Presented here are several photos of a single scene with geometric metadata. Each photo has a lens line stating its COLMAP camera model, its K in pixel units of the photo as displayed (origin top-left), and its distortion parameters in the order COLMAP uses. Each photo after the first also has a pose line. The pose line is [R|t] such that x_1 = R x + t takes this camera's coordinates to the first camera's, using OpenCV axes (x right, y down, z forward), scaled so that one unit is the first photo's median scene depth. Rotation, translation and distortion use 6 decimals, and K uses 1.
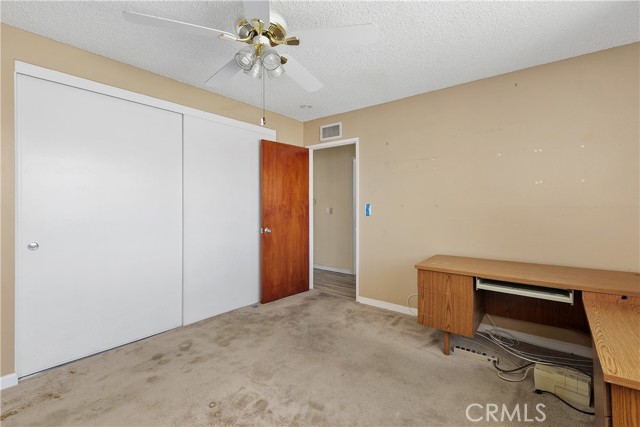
lens RADIAL K [[292.5, 0, 323.3], [0, 292.5, 199.3], [0, 0, 1]] dist [0.004684, -0.002176]
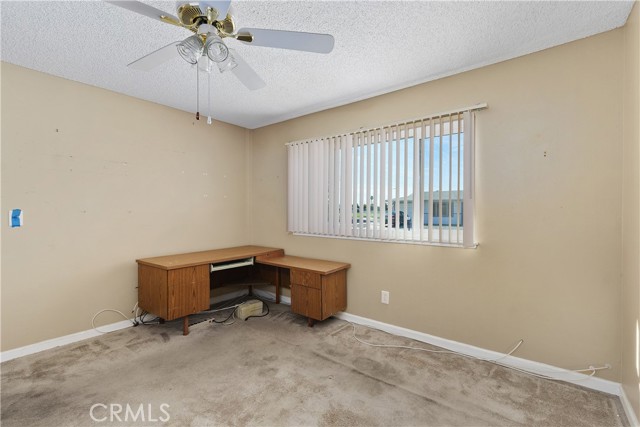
lens RADIAL K [[292.5, 0, 320.0], [0, 292.5, 212.6], [0, 0, 1]] dist [0.004684, -0.002176]
pose [[0.000334, -0.005106, 0.999987, -0.763163], [-0.018346, 0.999819, 0.005111, 0.012014], [-0.999832, -0.018348, 0.000240, 0.452312]]
